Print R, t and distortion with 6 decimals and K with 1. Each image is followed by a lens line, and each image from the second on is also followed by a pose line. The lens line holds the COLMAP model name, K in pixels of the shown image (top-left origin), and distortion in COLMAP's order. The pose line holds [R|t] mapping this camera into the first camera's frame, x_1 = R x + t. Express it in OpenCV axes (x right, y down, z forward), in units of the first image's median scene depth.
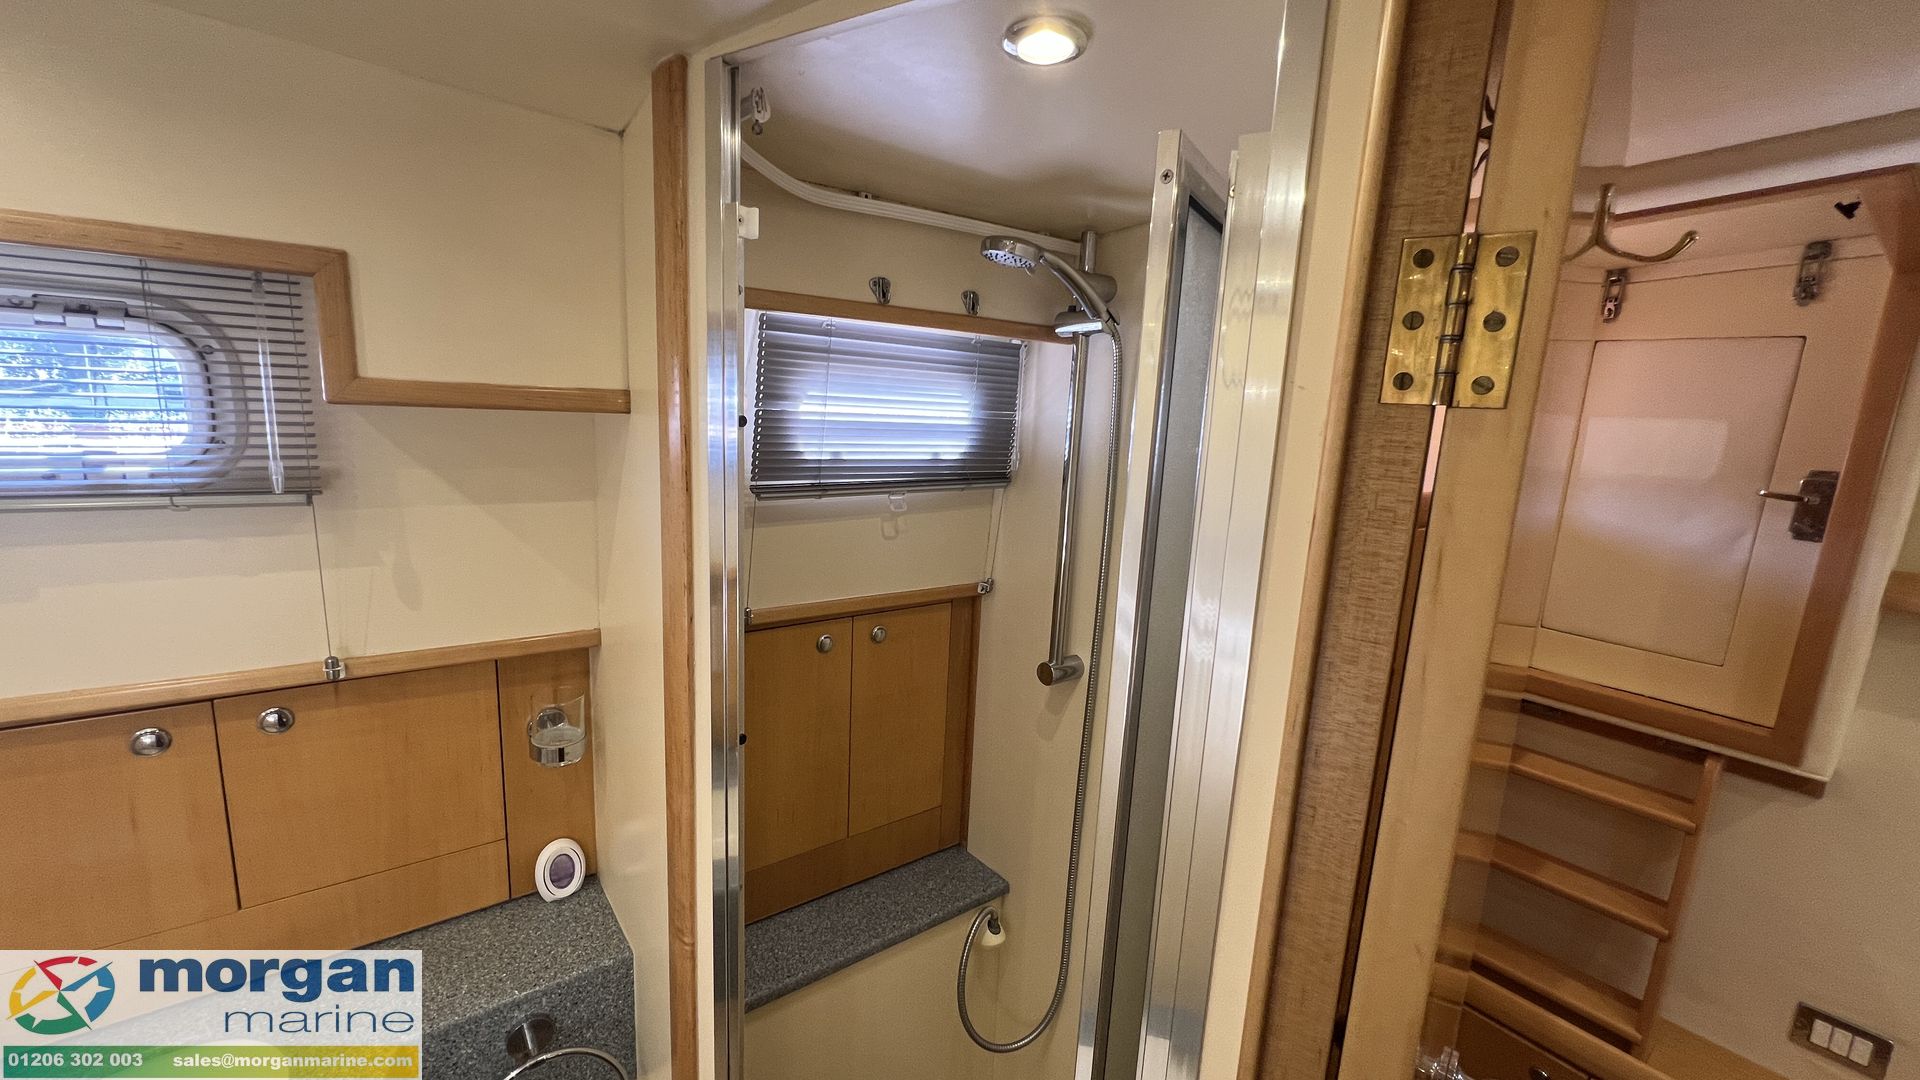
lens RADIAL K [[762.0, 0, 961.4], [0, 762.0, 543.7], [0, 0, 1]] dist [-0.001570, -0.000207]
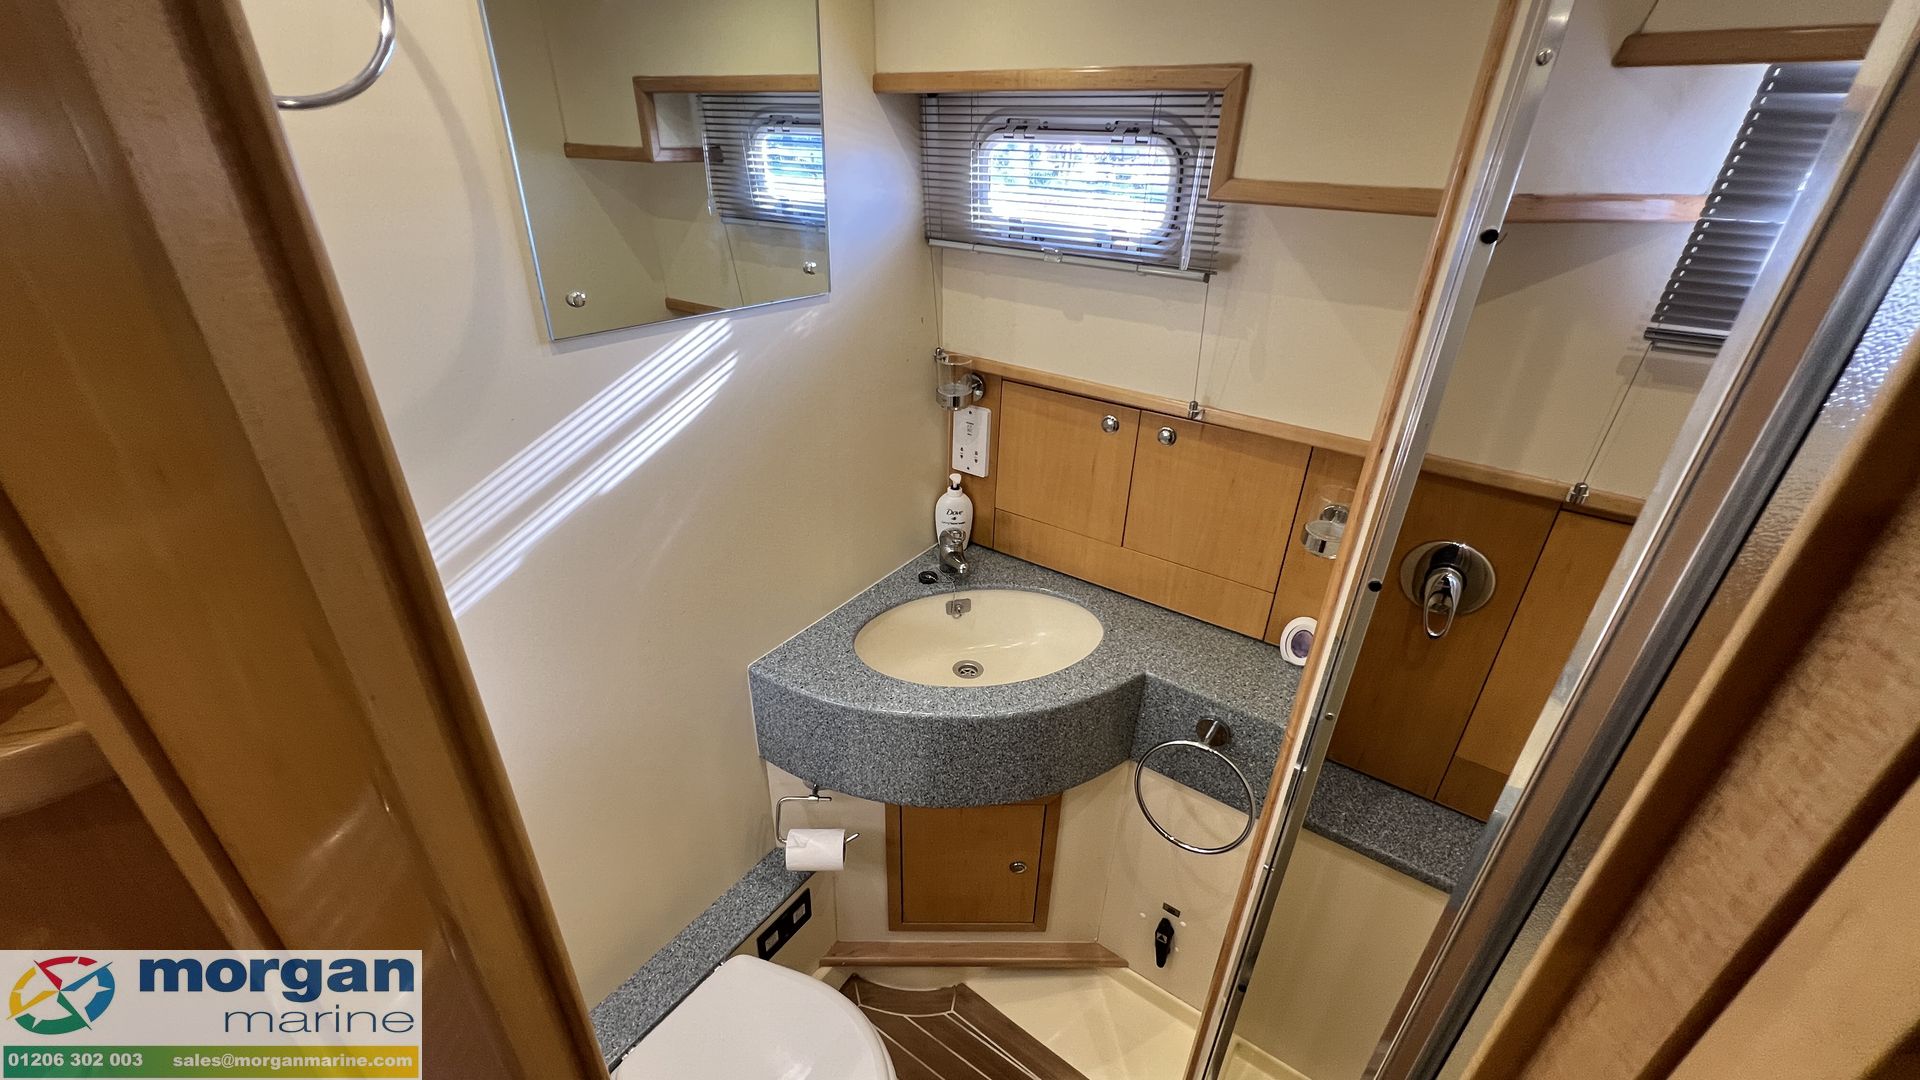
lens RADIAL K [[762.0, 0, 961.4], [0, 762.0, 543.7], [0, 0, 1]] dist [-0.001570, -0.000207]
pose [[0.292657, 0.410159, -0.863783, 0.256691], [-0.184063, 0.910604, 0.370029, -0.035776], [0.938335, 0.050699, 0.341990, 0.127256]]
